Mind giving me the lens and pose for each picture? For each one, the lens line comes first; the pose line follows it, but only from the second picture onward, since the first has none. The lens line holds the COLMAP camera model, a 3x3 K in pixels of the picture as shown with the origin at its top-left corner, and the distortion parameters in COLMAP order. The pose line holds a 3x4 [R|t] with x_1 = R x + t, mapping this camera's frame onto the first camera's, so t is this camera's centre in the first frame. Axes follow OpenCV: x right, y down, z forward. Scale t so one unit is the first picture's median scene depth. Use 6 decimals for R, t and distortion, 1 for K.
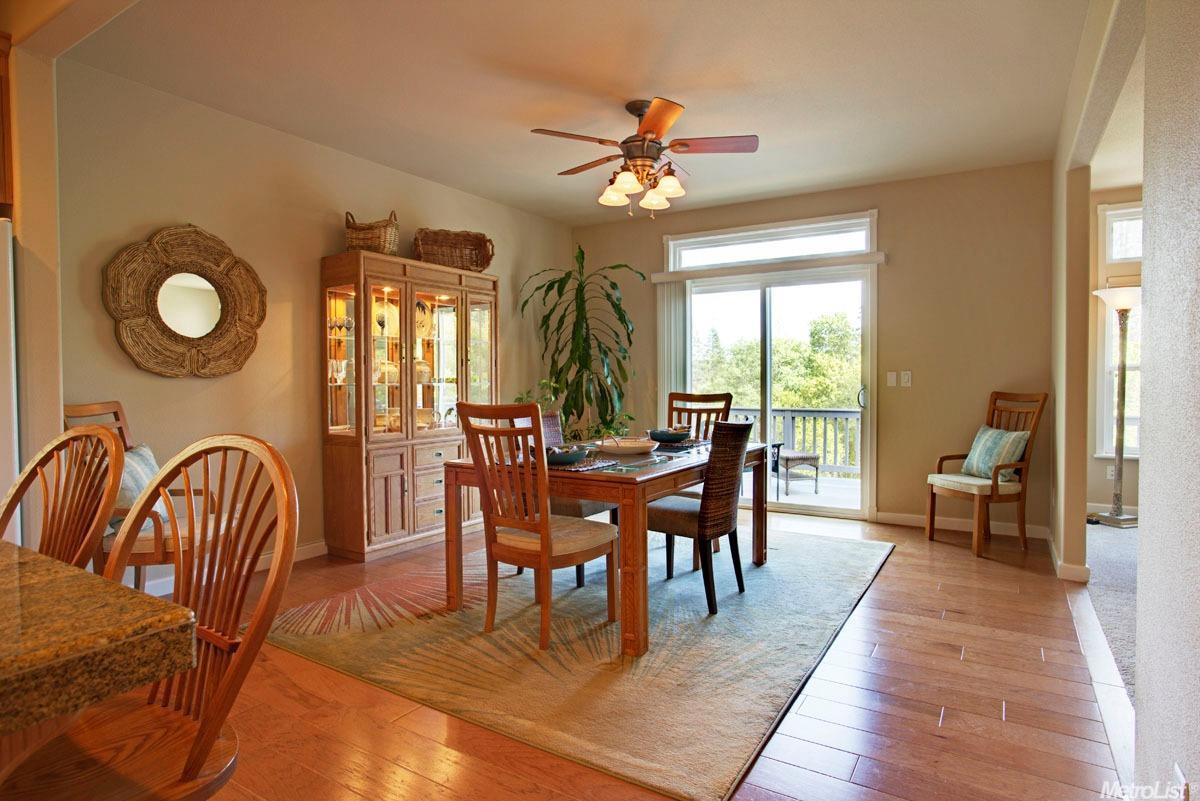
lens RADIAL K [[650.0, 0, 600.0], [0, 650.0, 400.5], [0, 0, 1]] dist [-0.002295, 0.000432]
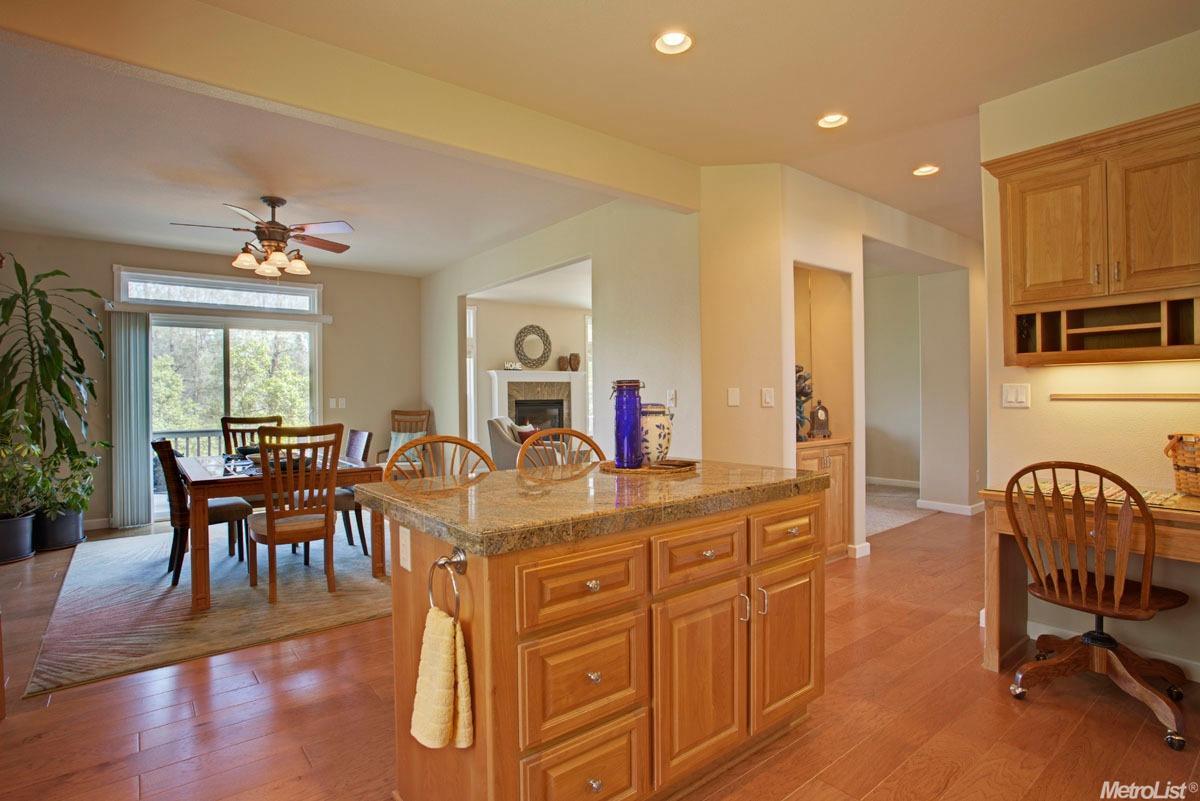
lens RADIAL K [[576.3, 0, 600.0], [0, 576.3, 400.5], [0, 0, 1]] dist [-0.000918, -0.000055]
pose [[0.351153, -0.007913, 0.936284, -0.964553], [0.039911, 0.999182, -0.006524, -0.012133], [-0.935467, 0.039659, 0.351182, -0.027827]]
